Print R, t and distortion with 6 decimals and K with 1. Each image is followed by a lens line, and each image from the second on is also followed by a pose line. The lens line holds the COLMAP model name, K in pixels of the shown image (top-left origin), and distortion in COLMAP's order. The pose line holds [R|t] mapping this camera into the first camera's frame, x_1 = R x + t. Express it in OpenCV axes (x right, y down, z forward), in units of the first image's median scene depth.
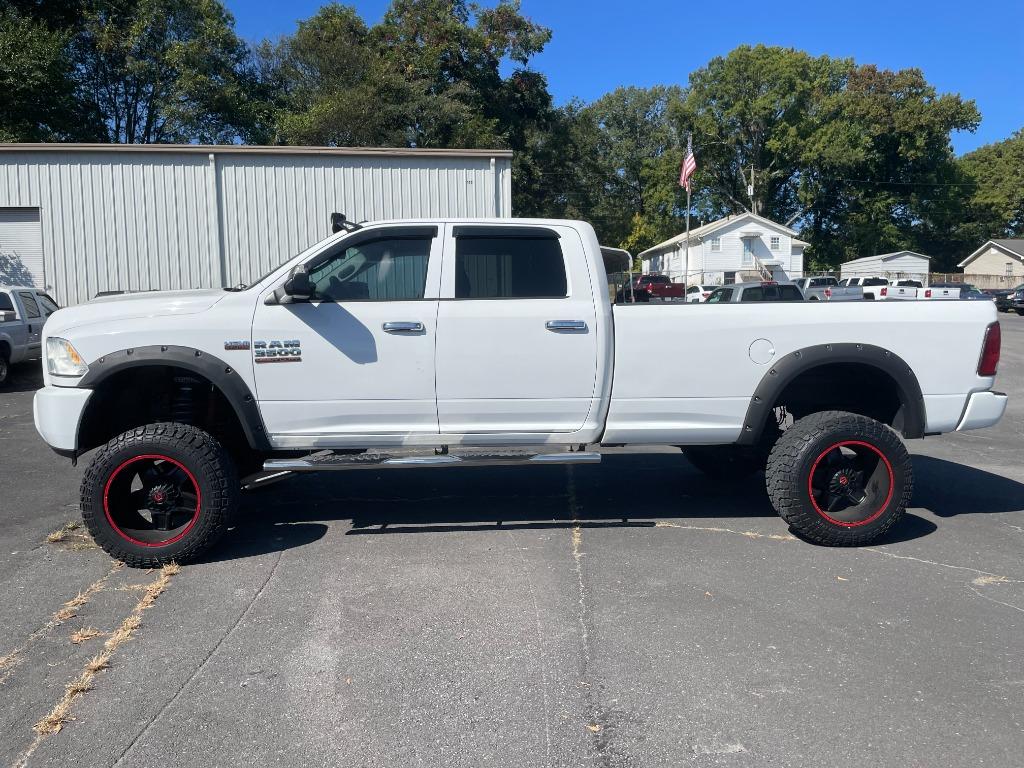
lens RADIAL K [[747.7, 0, 507.6], [0, 747.7, 383.3], [0, 0, 1]] dist [0.049823, -0.047579]
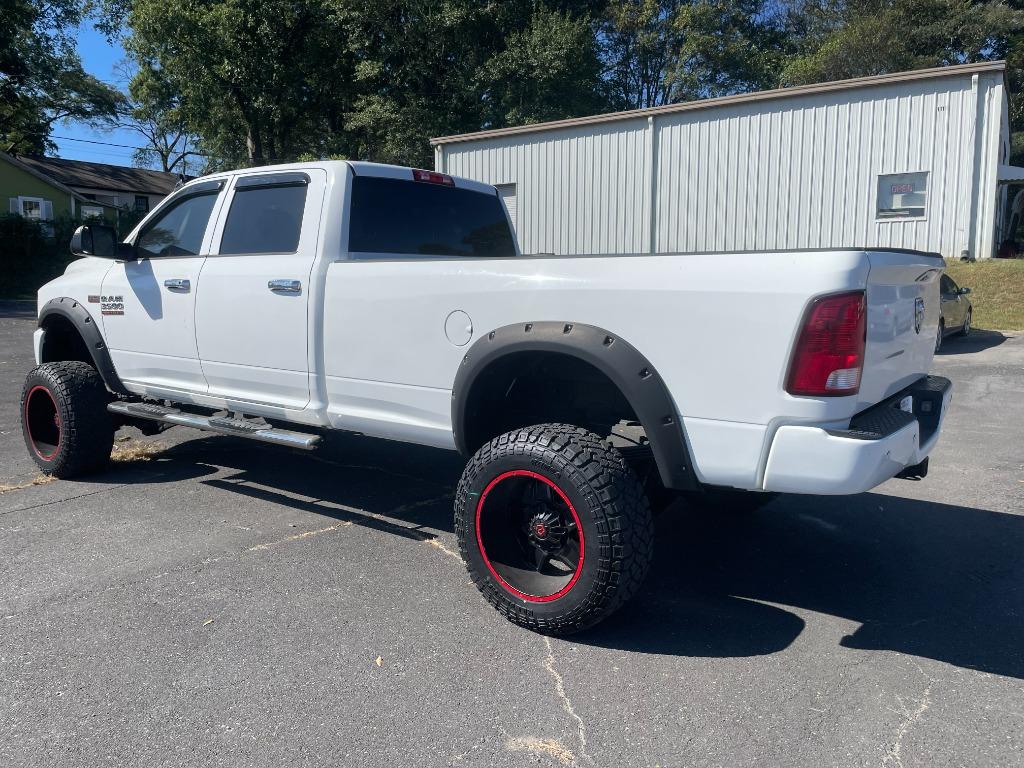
lens RADIAL K [[767.0, 0, 512.0], [0, 767.0, 384.0], [0, 0, 1]] dist [0.054557, -0.063609]
pose [[0.768320, 0.095316, -0.632930, 0.825586], [-0.066790, 0.995391, 0.068823, -0.041691], [0.636572, -0.010605, 0.771144, 0.466827]]
